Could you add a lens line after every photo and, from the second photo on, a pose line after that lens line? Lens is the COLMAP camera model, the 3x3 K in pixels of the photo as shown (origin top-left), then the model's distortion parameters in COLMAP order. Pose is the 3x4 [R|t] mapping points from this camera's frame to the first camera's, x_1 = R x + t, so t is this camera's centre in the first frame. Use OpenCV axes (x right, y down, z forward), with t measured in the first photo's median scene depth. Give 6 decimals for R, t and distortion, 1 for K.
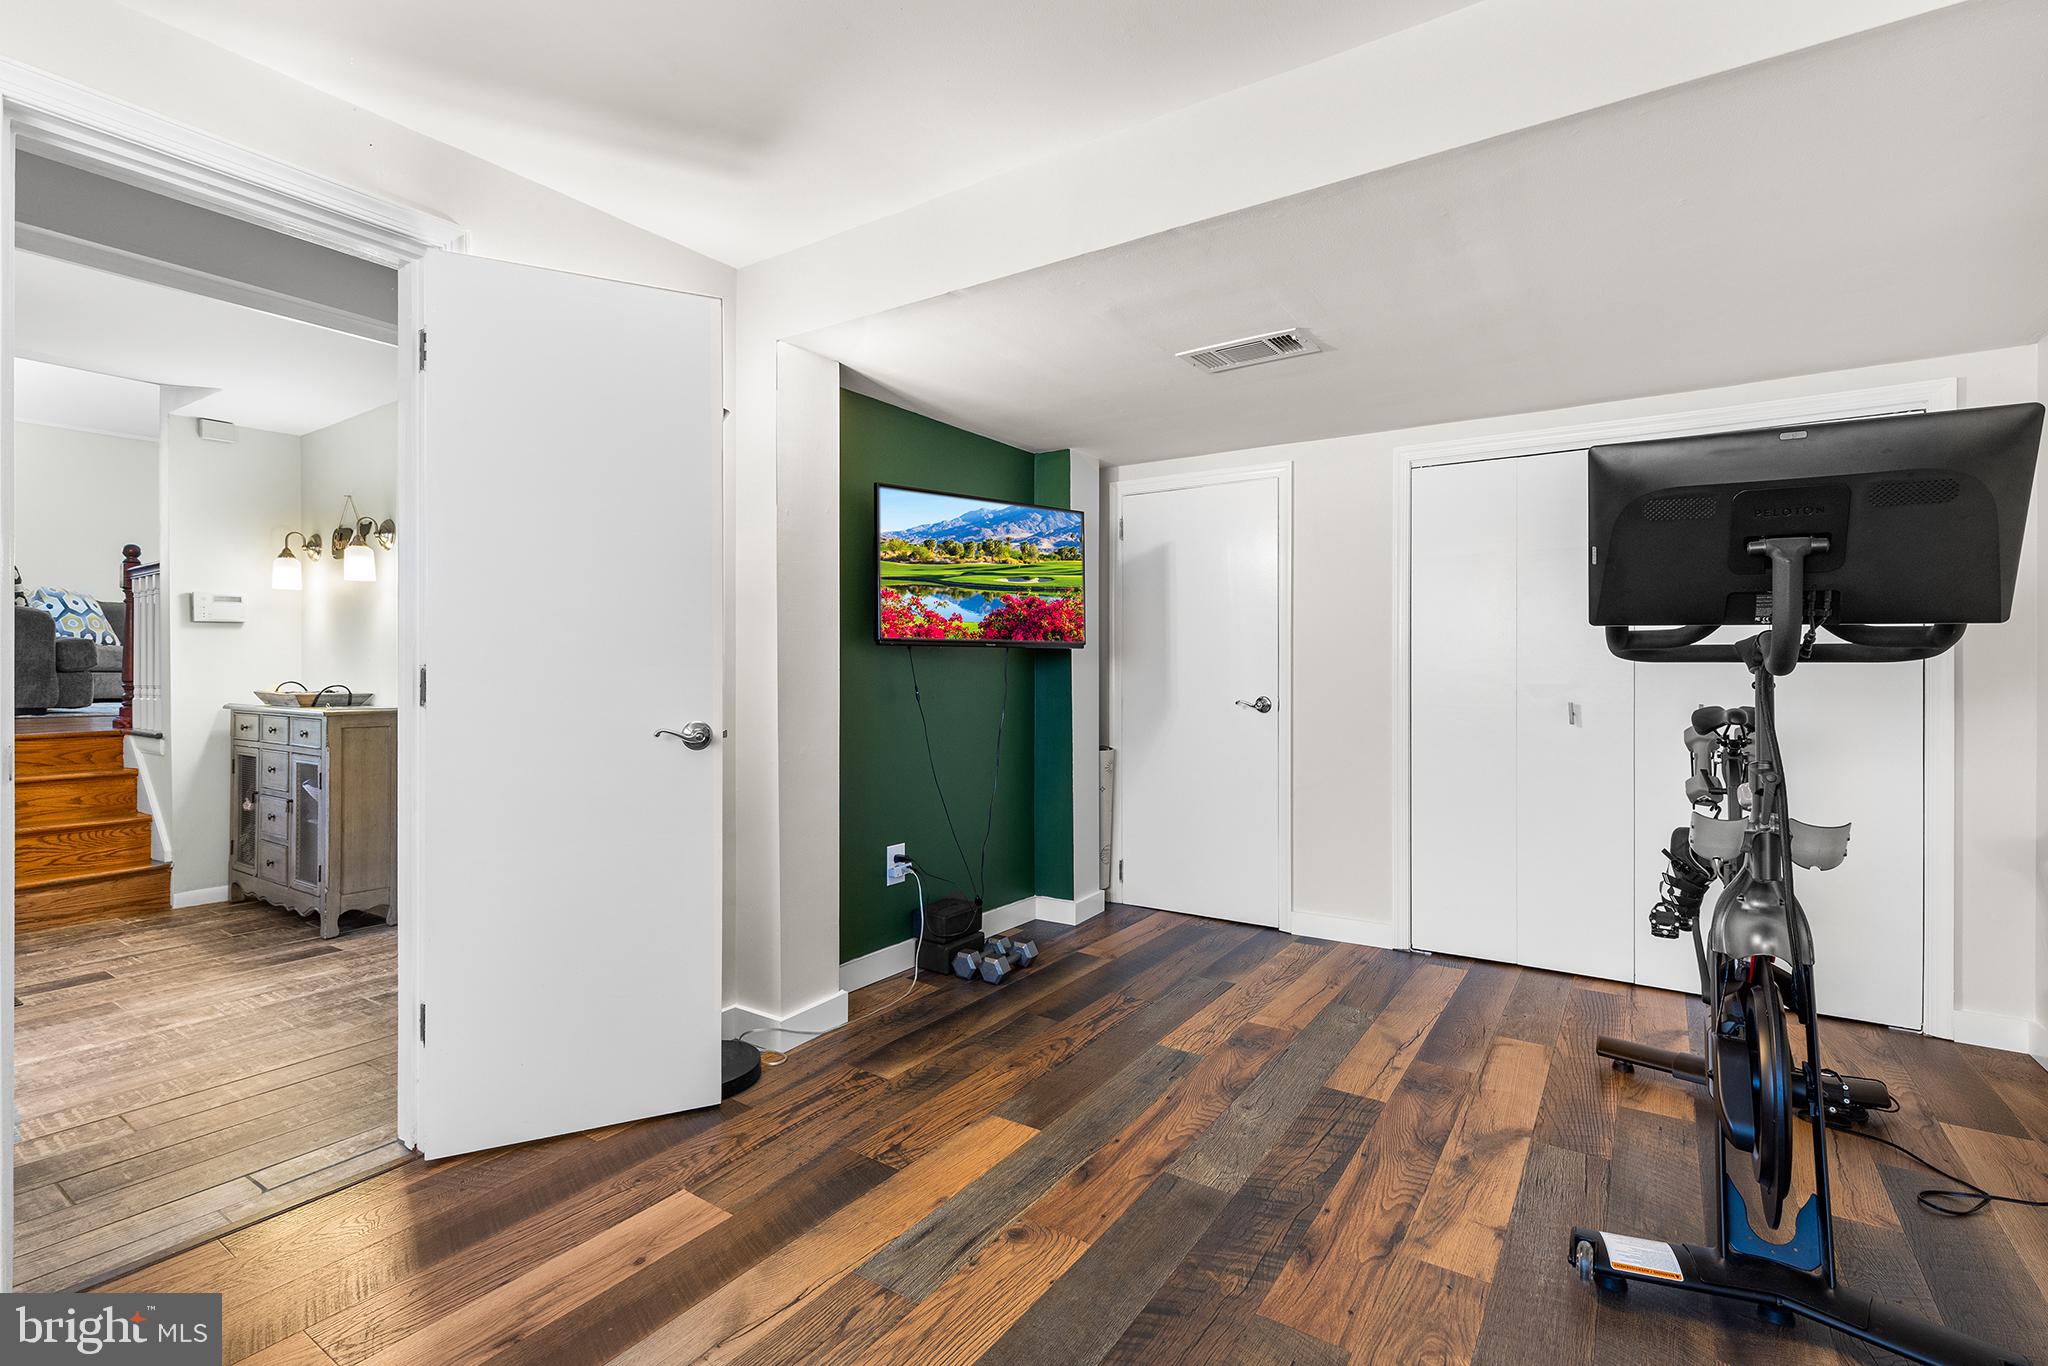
lens RADIAL K [[952.1, 0, 1041.8], [0, 952.1, 670.6], [0, 0, 1]] dist [0.004405, -0.001263]
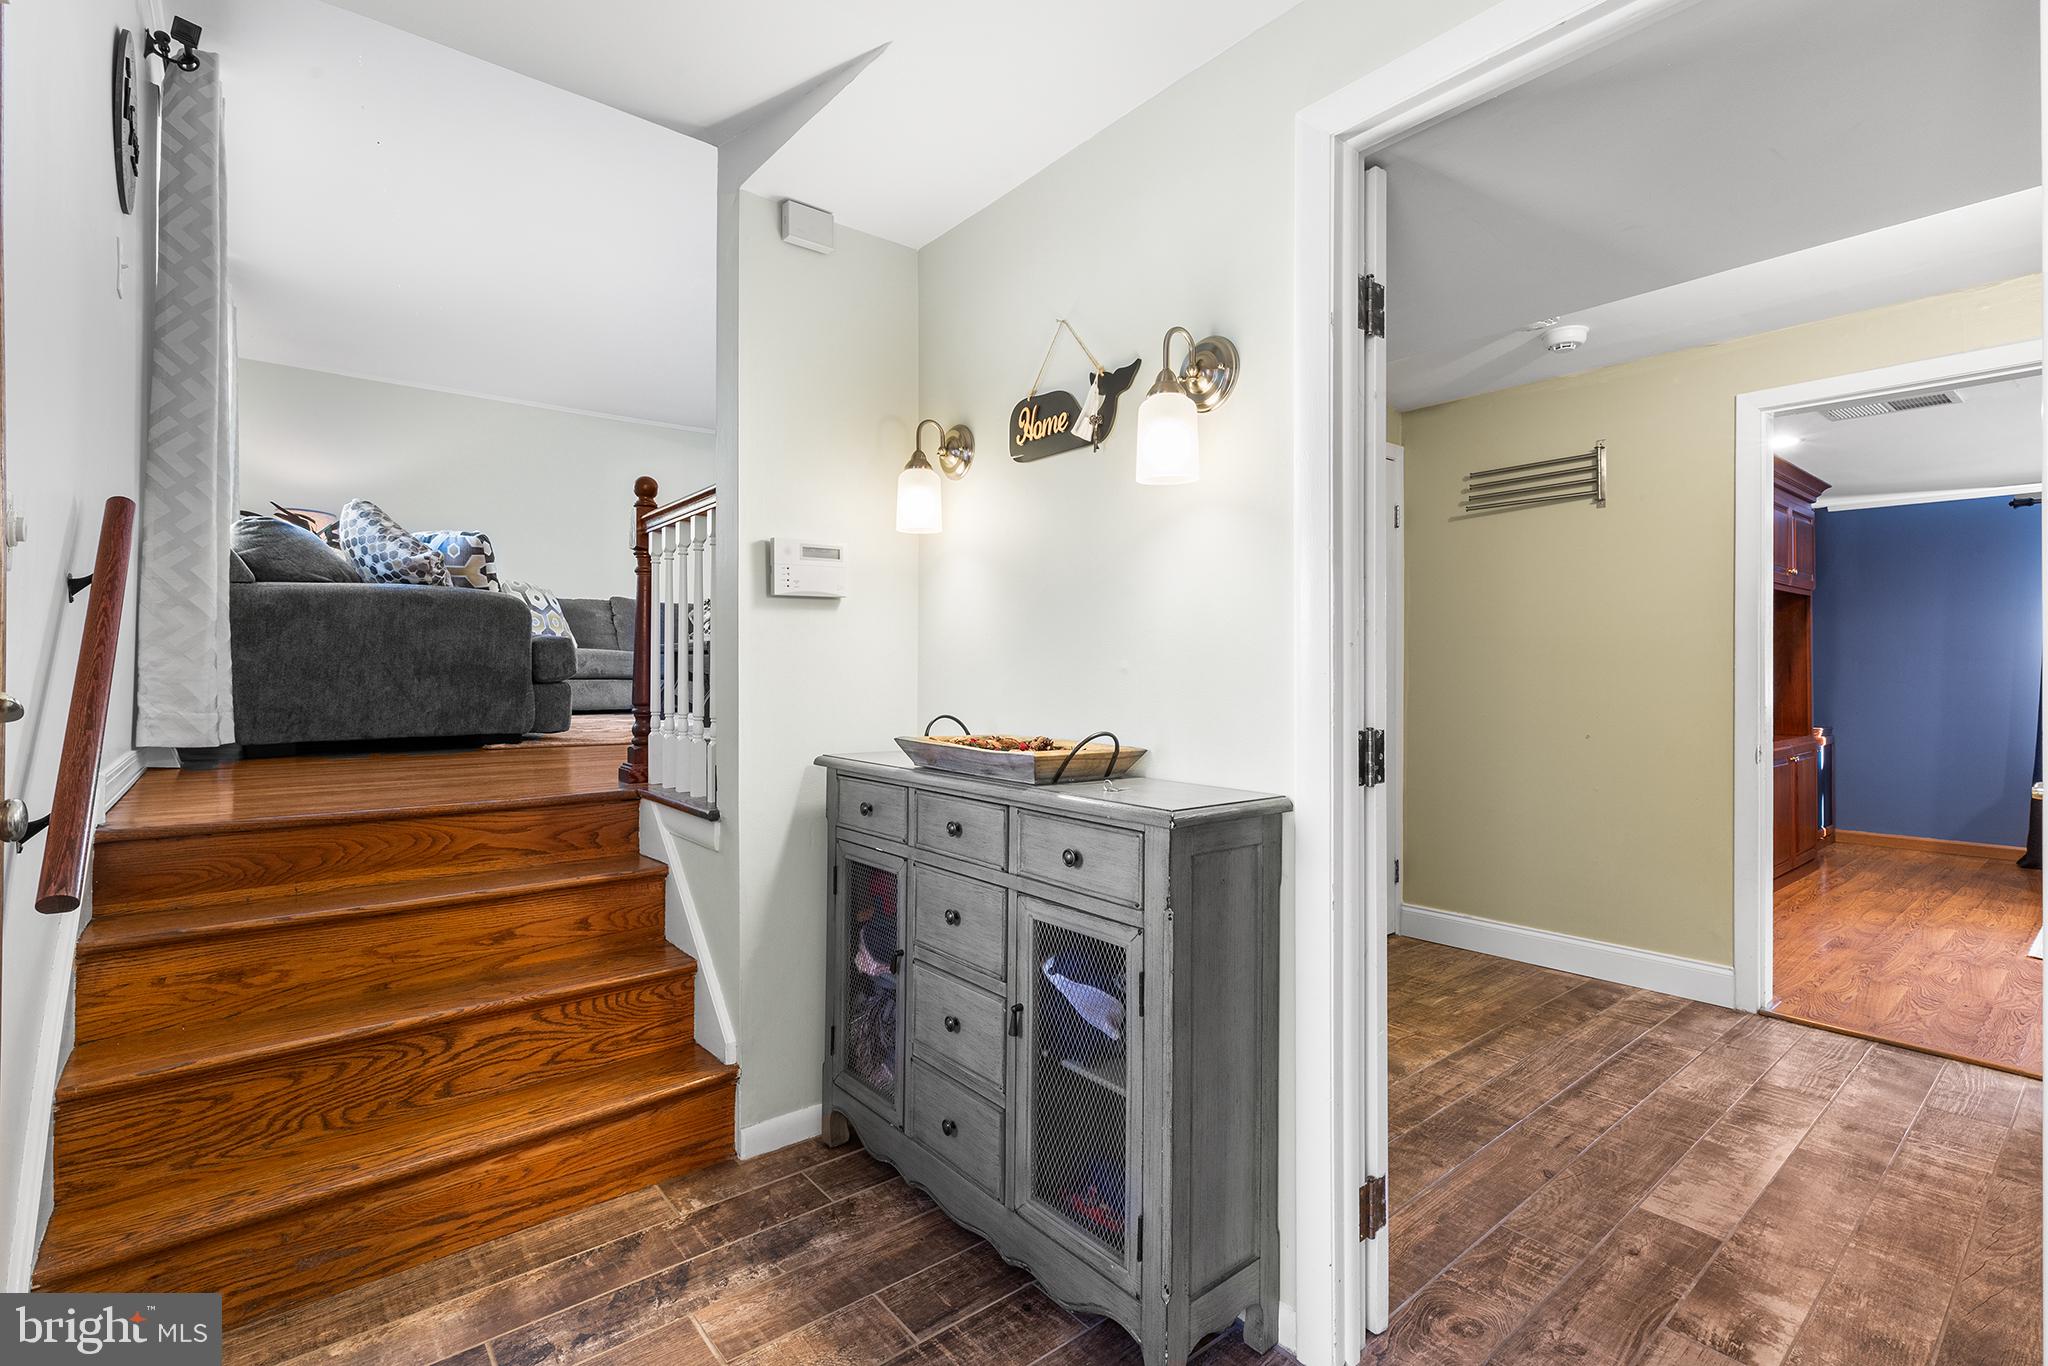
lens RADIAL K [[952.1, 0, 1028.0], [0, 952.1, 668.3], [0, 0, 1]] dist [0.004405, -0.001263]
pose [[0.956996, 0.000978, -0.290100, -0.600896], [-0.001857, 0.999994, -0.002757, -0.011157], [0.290096, 0.003177, 0.956992, 0.543501]]
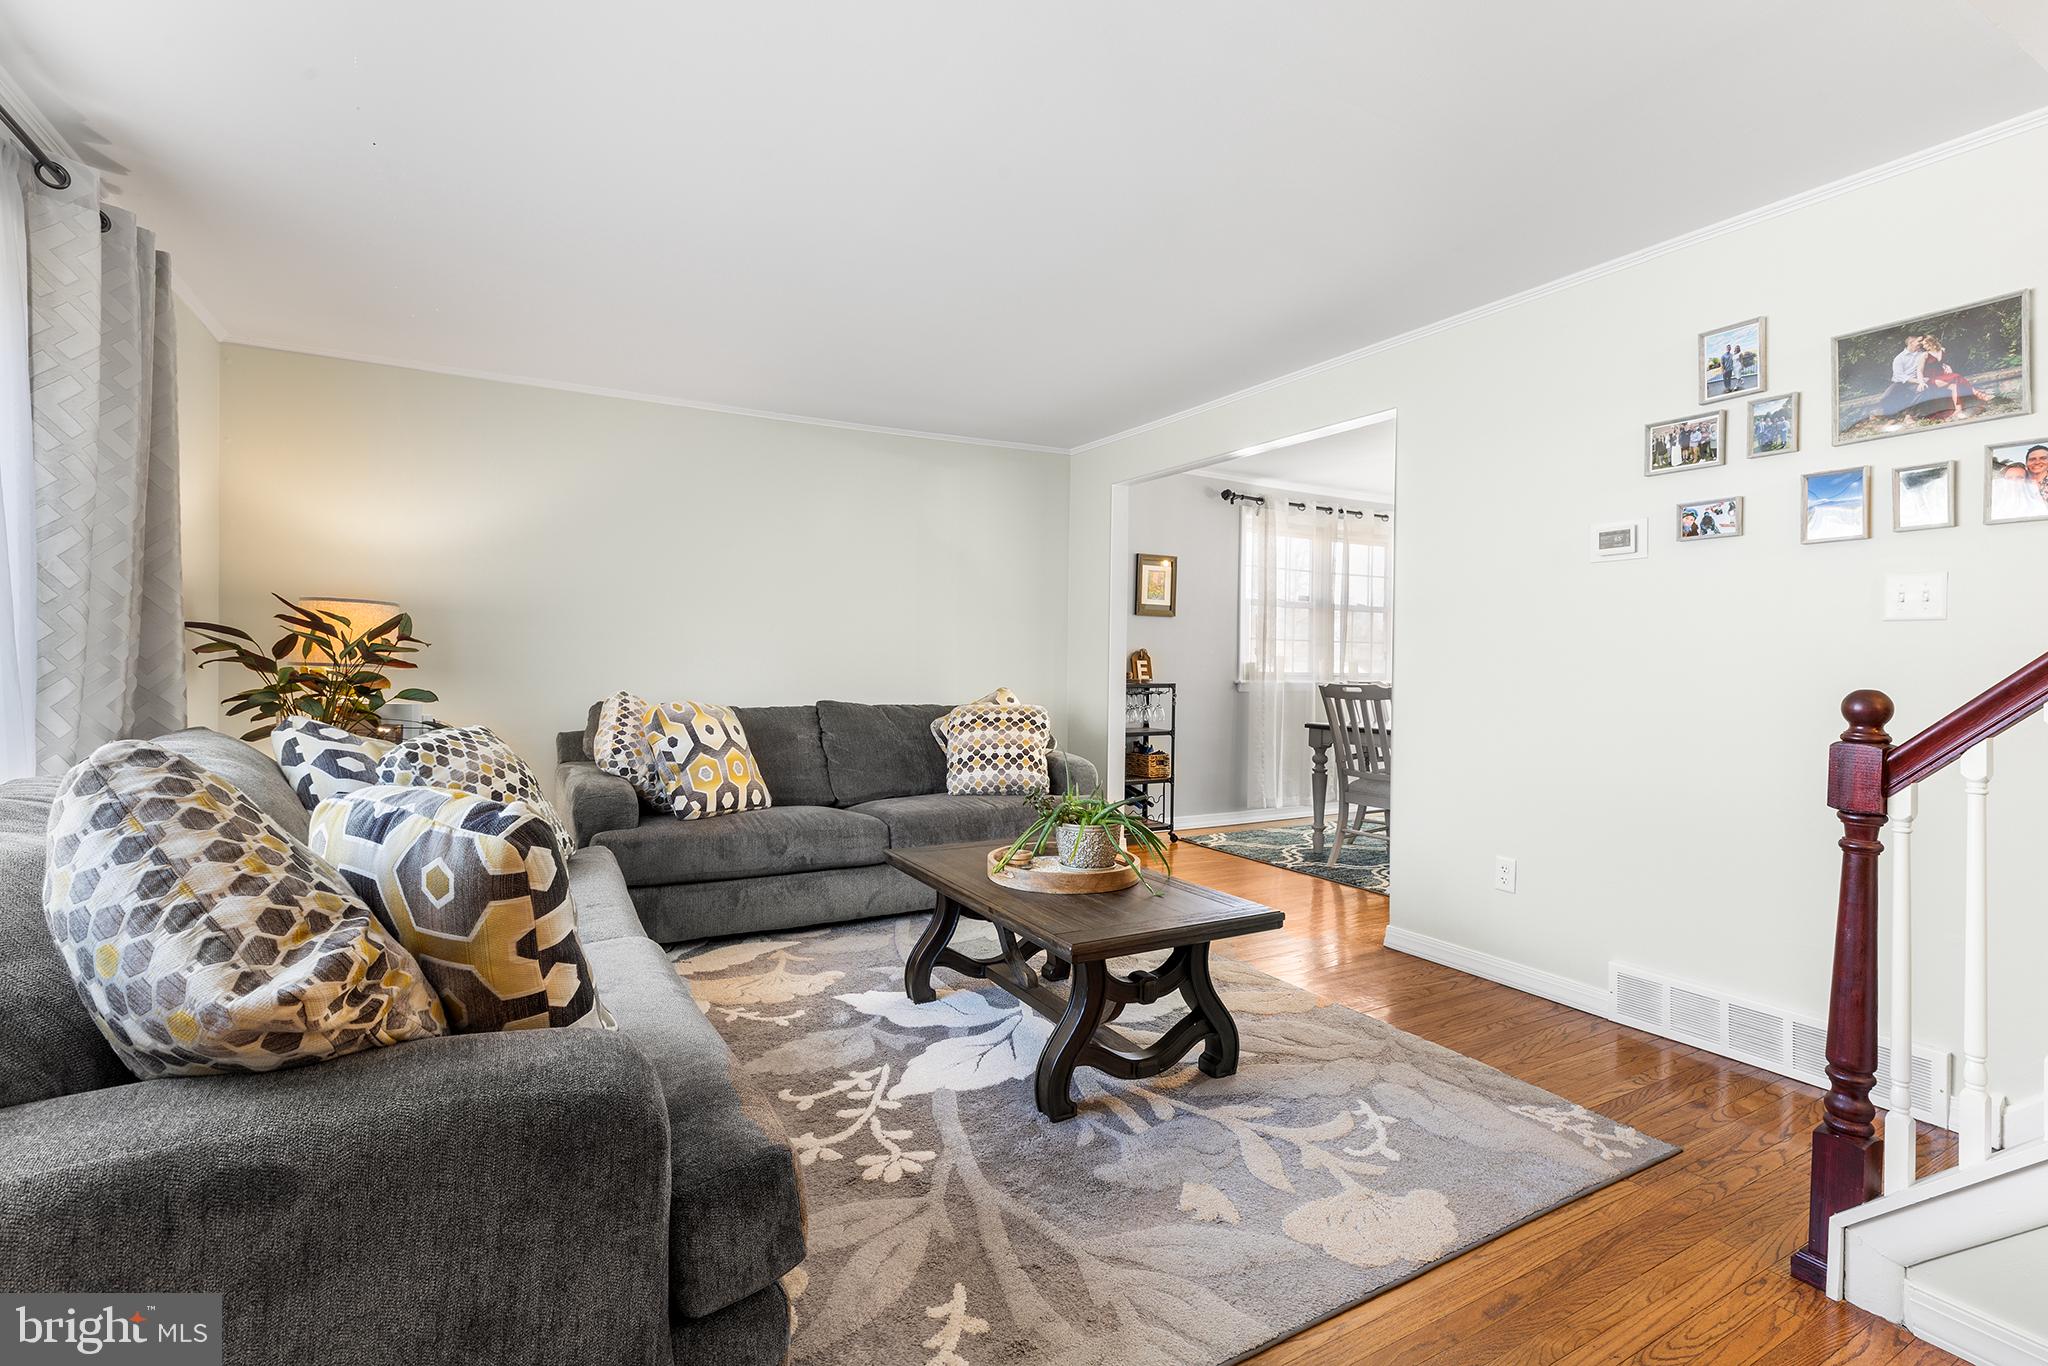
lens RADIAL K [[952.1, 0, 1004.2], [0, 952.1, 668.6], [0, 0, 1]] dist [0.004405, -0.001263]
pose [[0.887132, 0.013834, -0.461308, -1.125022], [-0.010791, 0.999899, 0.009234, -0.196562], [0.461389, -0.003214, 0.887192, 1.095567]]
